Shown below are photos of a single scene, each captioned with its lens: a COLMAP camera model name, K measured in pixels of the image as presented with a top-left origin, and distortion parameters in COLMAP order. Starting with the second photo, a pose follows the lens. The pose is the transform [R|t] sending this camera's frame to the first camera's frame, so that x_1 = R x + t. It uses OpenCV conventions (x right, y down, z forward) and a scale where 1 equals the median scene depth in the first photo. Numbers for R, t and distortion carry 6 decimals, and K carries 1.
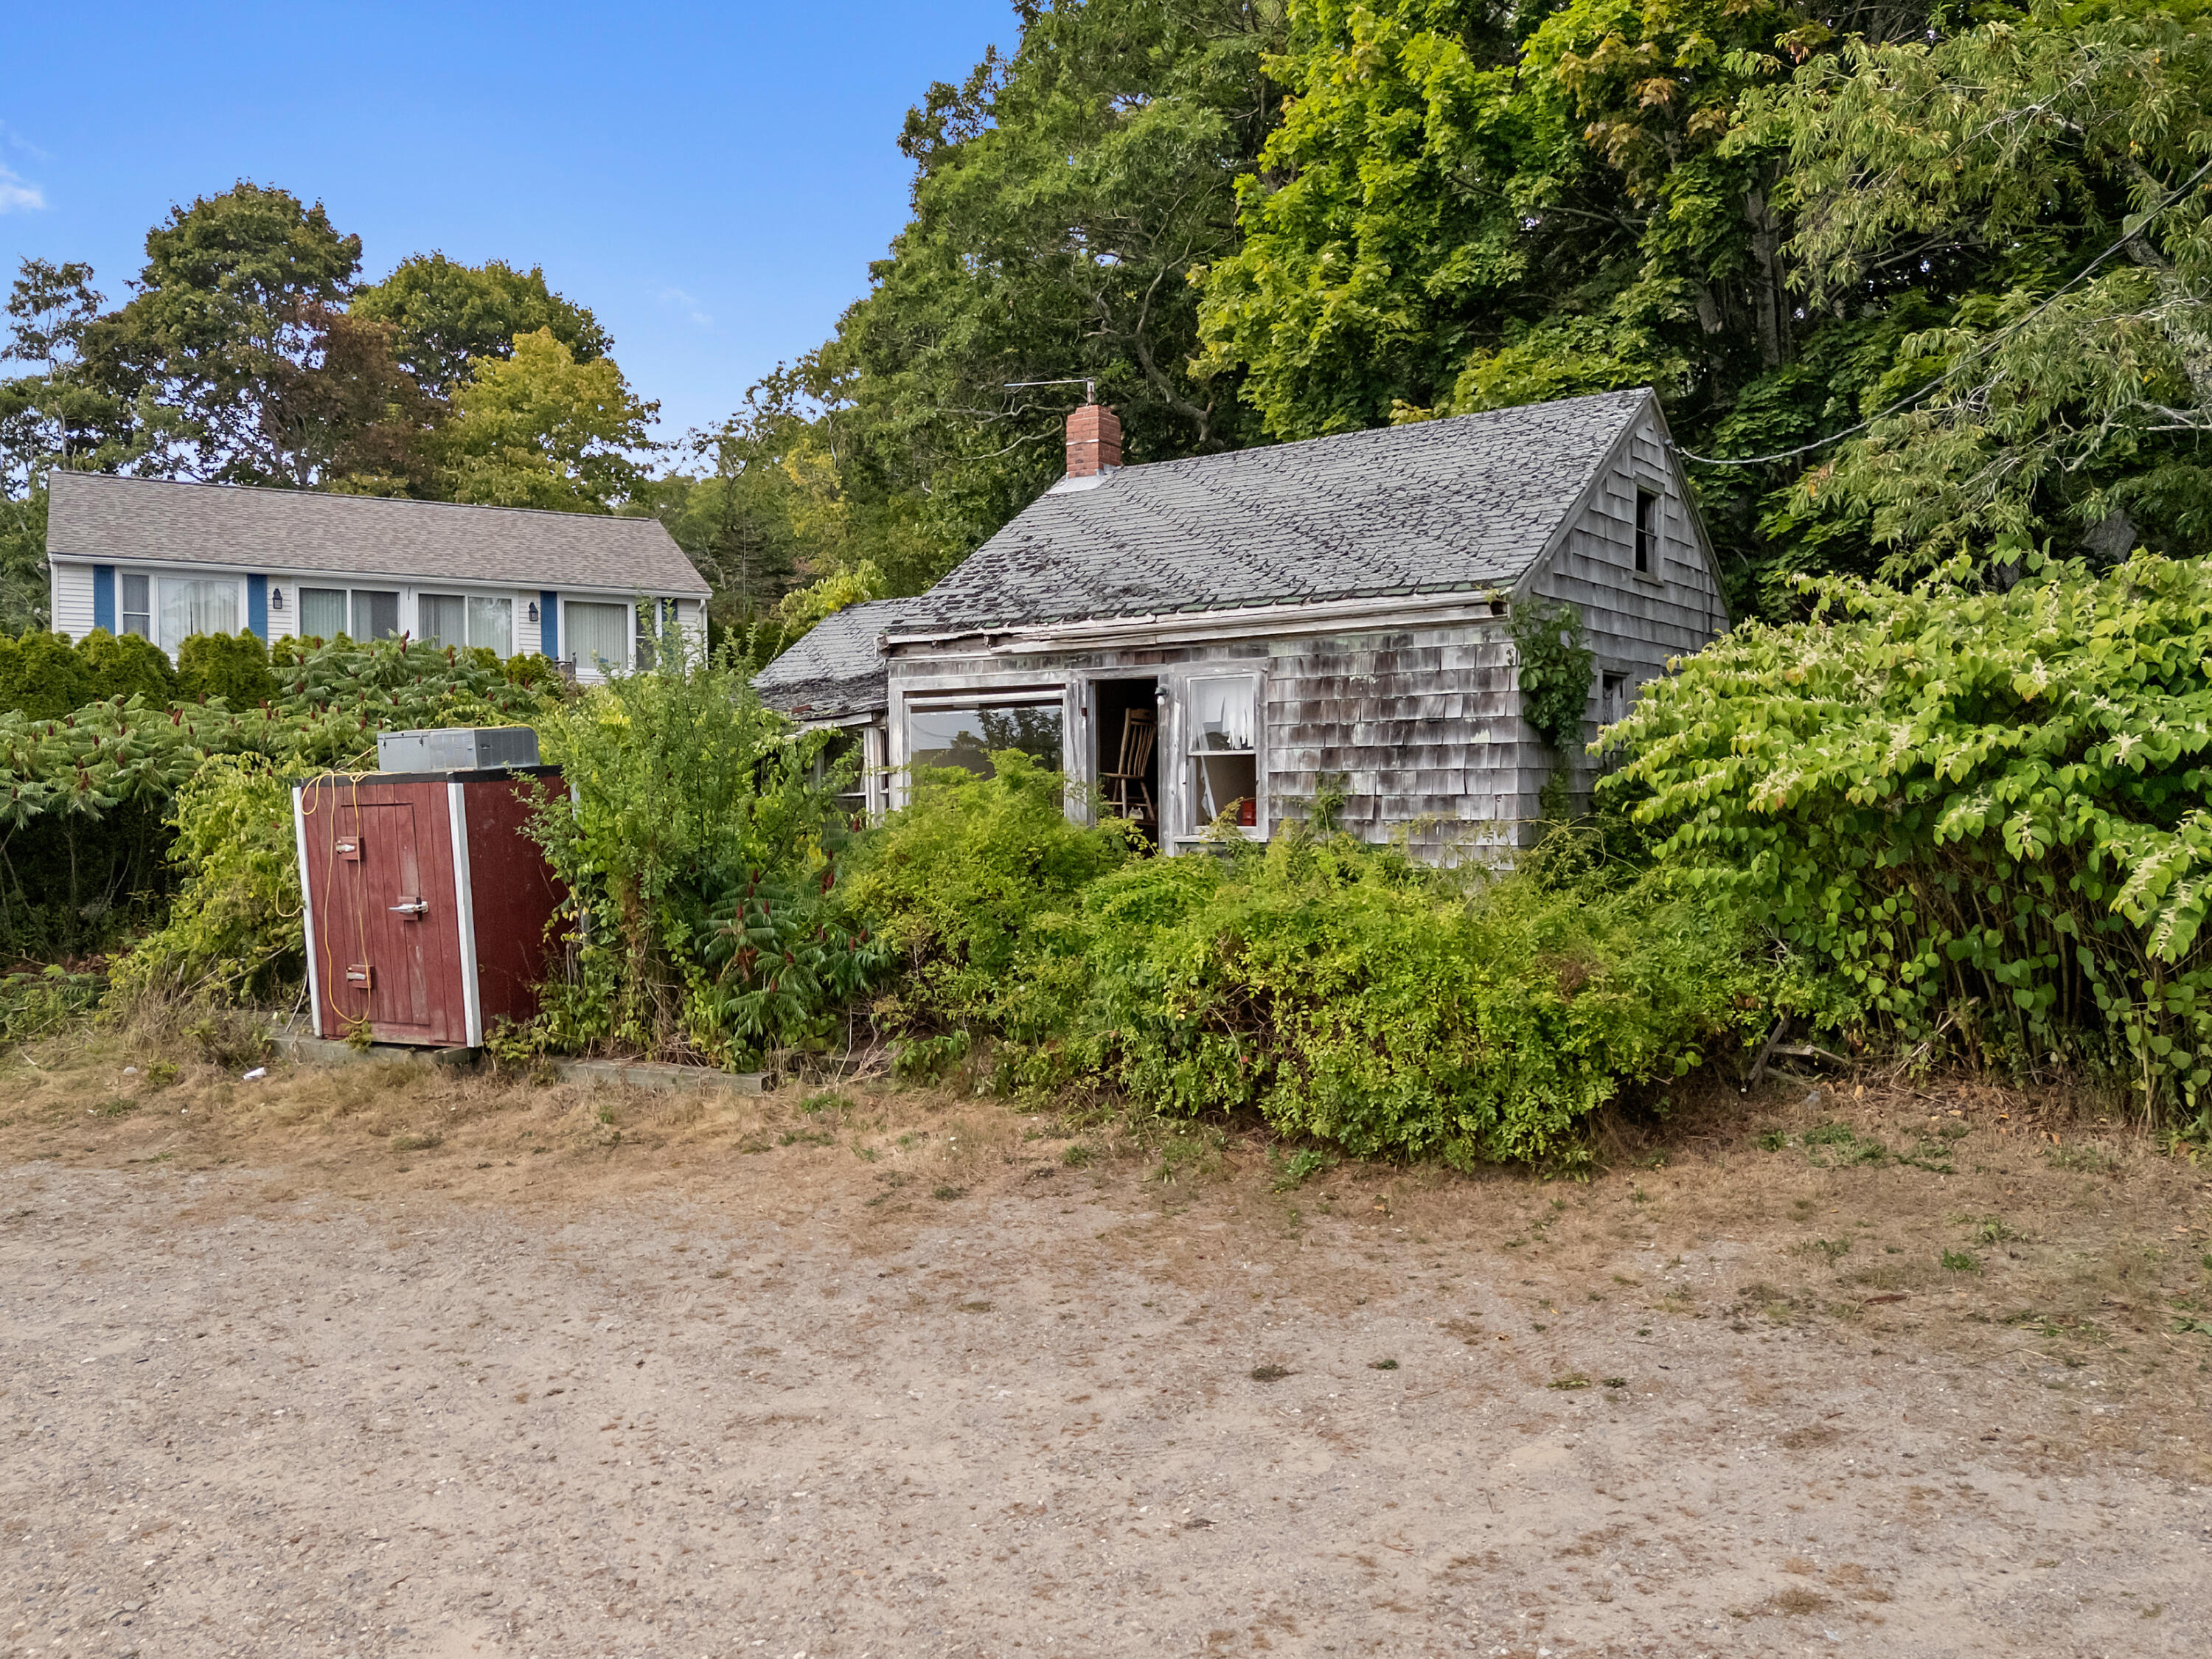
lens RADIAL K [[1759.8, 0, 1108.1], [0, 1759.8, 807.3], [0, 0, 1]] dist [0.074637, -0.067530]
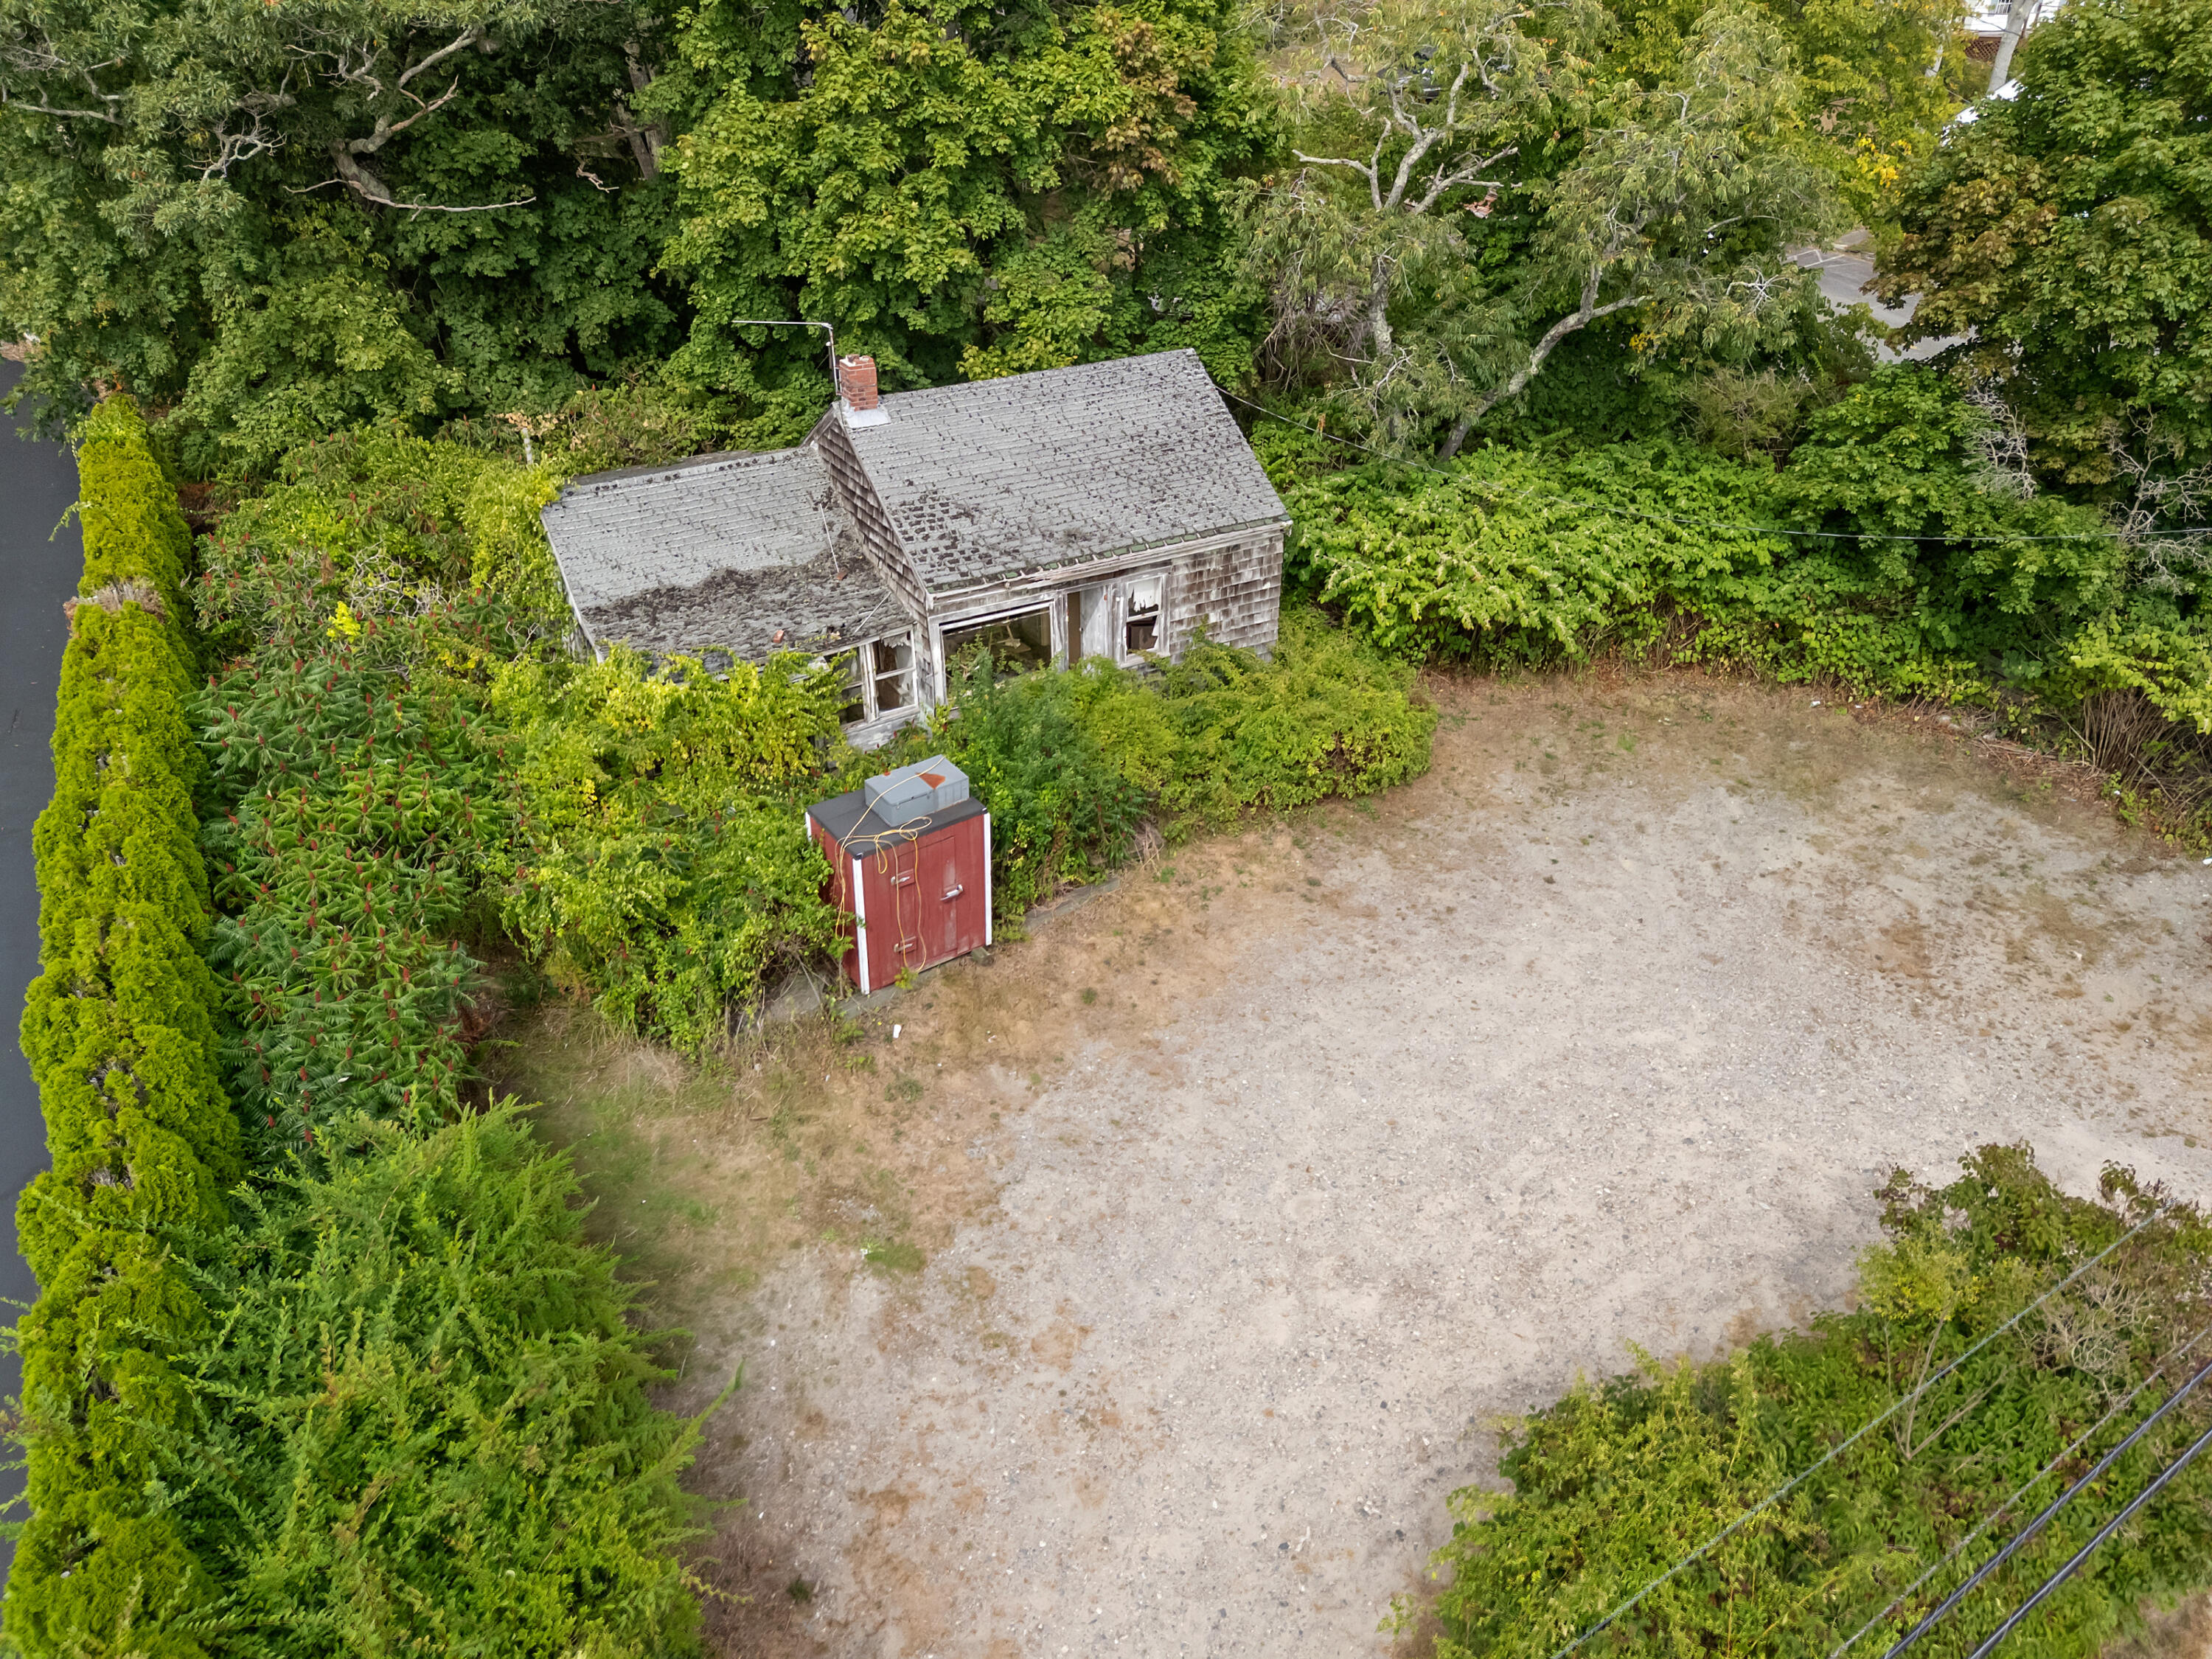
lens RADIAL K [[1631.3, 0, 1101.3], [0, 1631.3, 816.4], [0, 0, 1]] dist [0.070649, -0.066301]
pose [[0.425766, -0.449284, 0.785409, -1.522321], [0.004002, 0.868942, 0.494898, -0.760197], [-0.904825, -0.207567, 0.371764, 0.367108]]
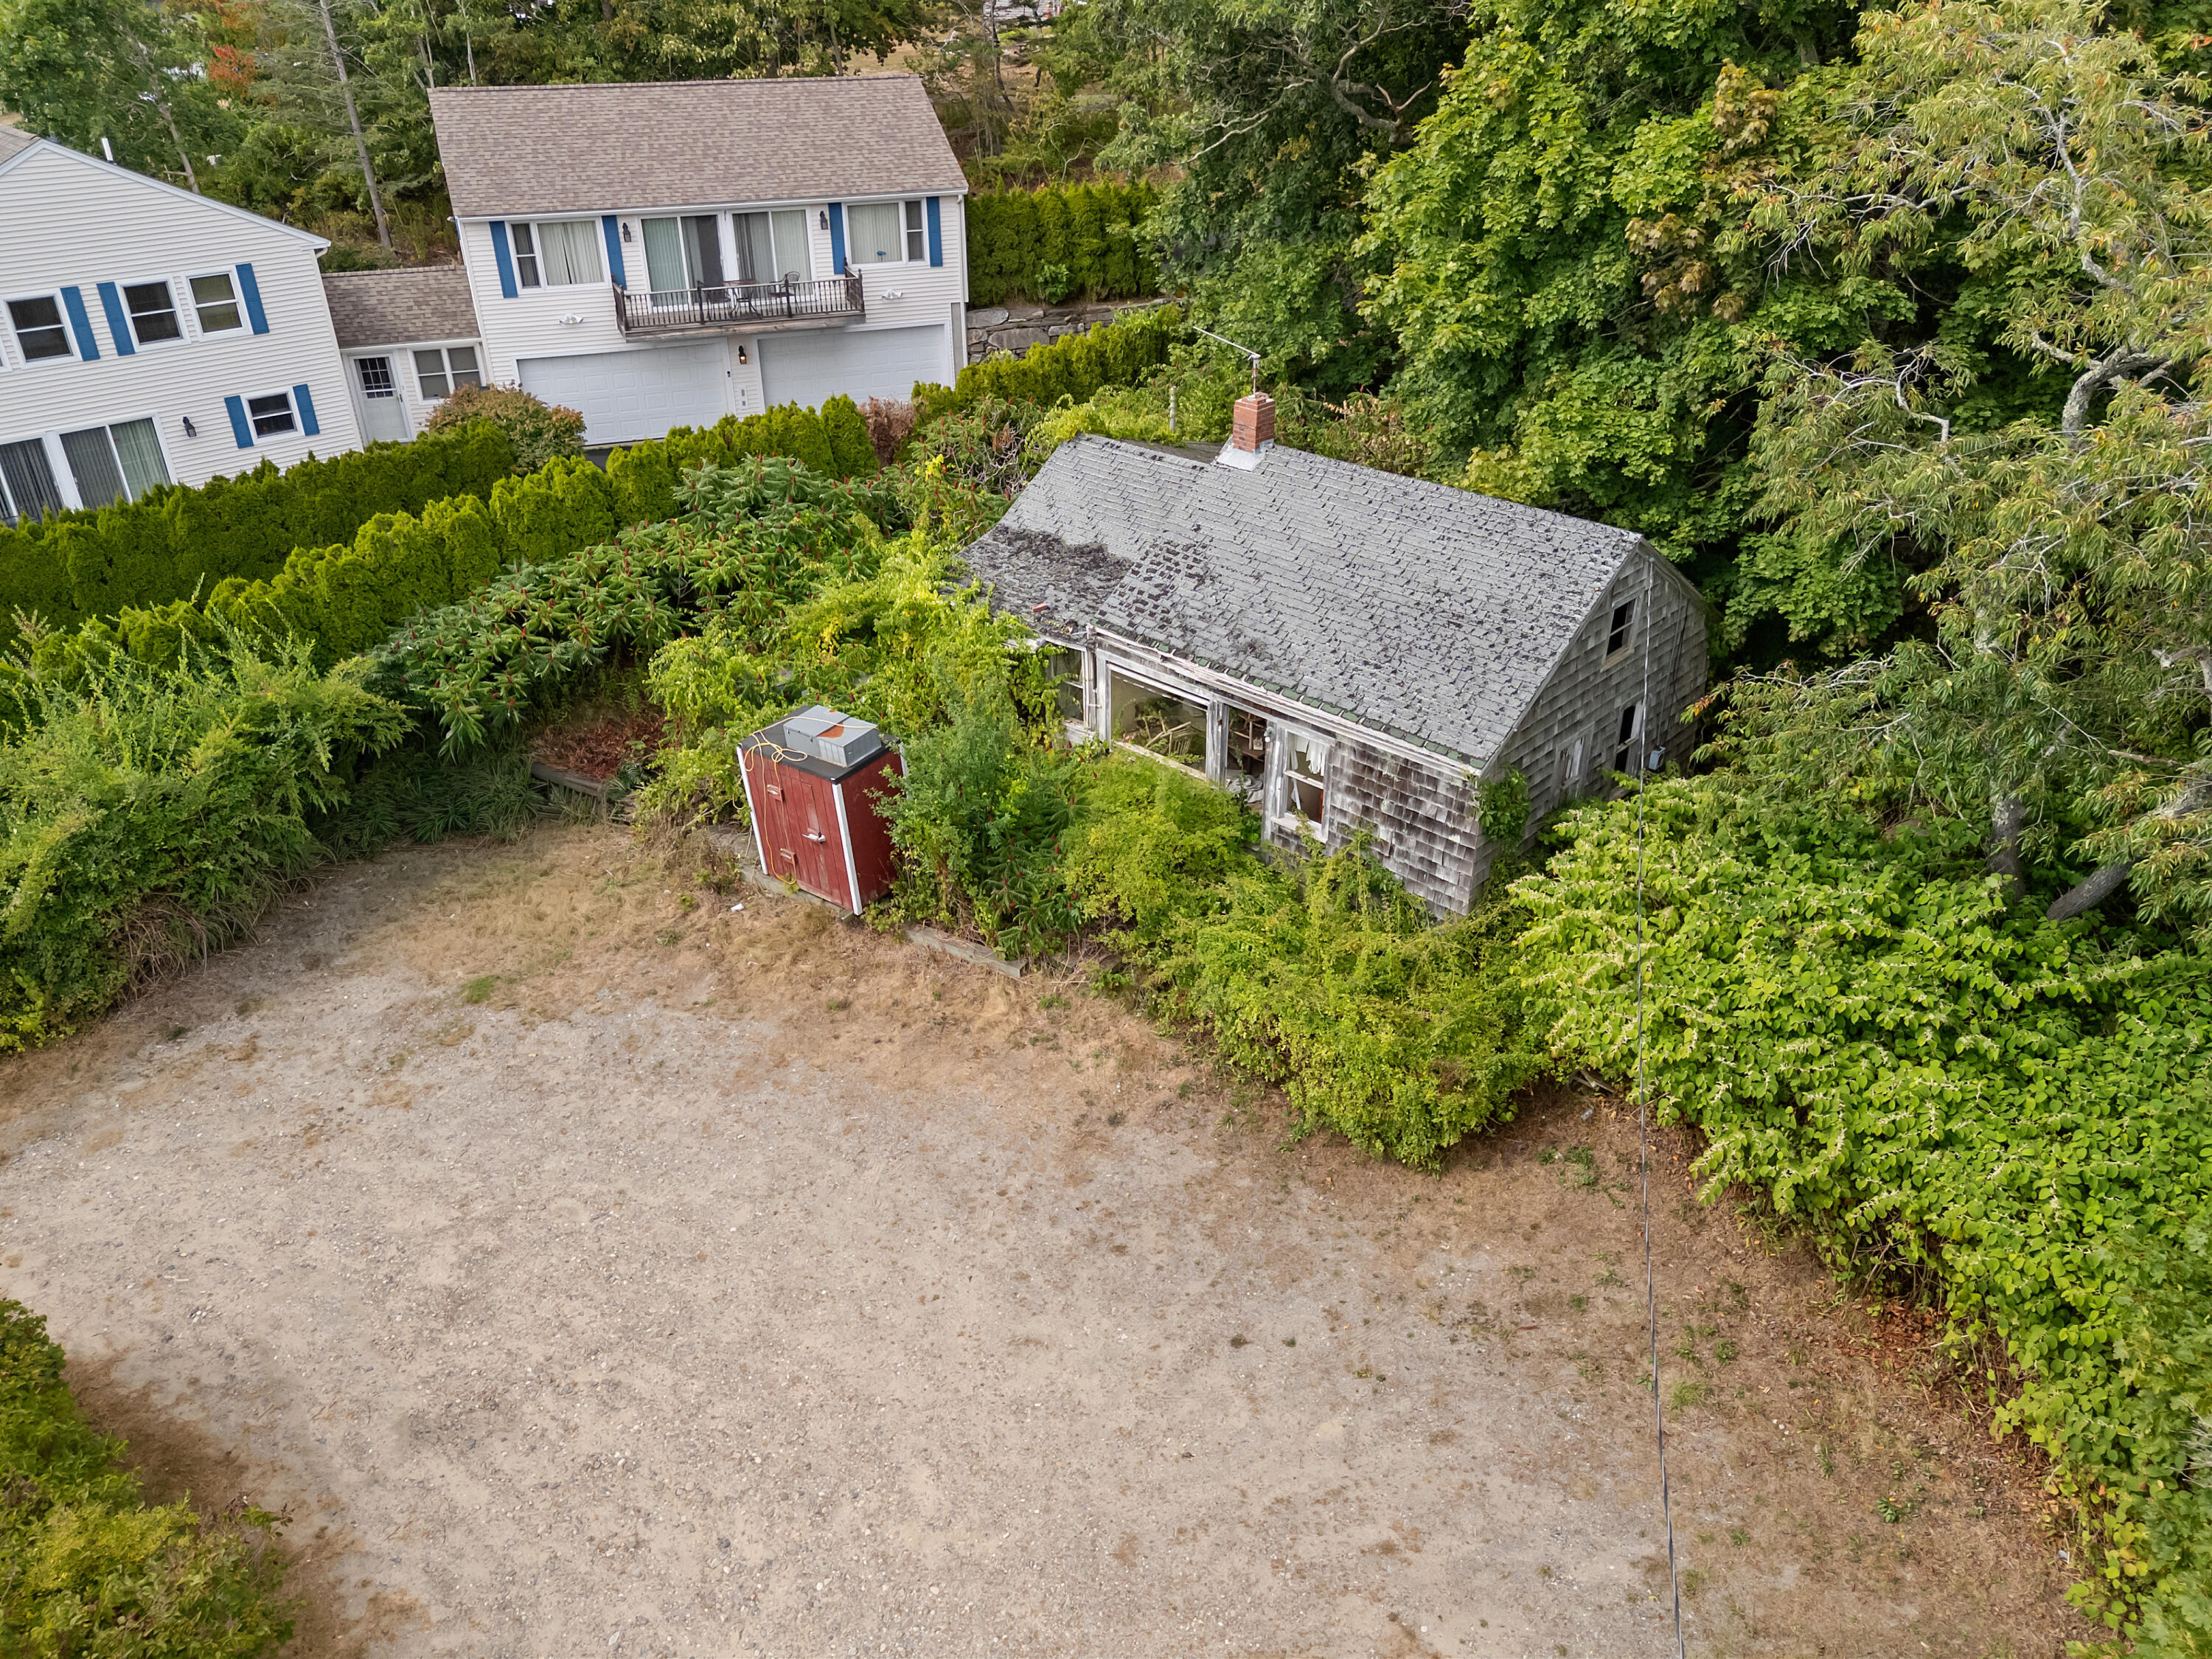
lens RADIAL K [[1631.3, 0, 1101.3], [0, 1631.3, 816.4], [0, 0, 1]] dist [0.070649, -0.066301]
pose [[0.989130, 0.070570, -0.129002, 0.081359], [0.001424, 0.872670, 0.488308, -0.756879], [0.147036, -0.483183, 0.863084, -0.309551]]
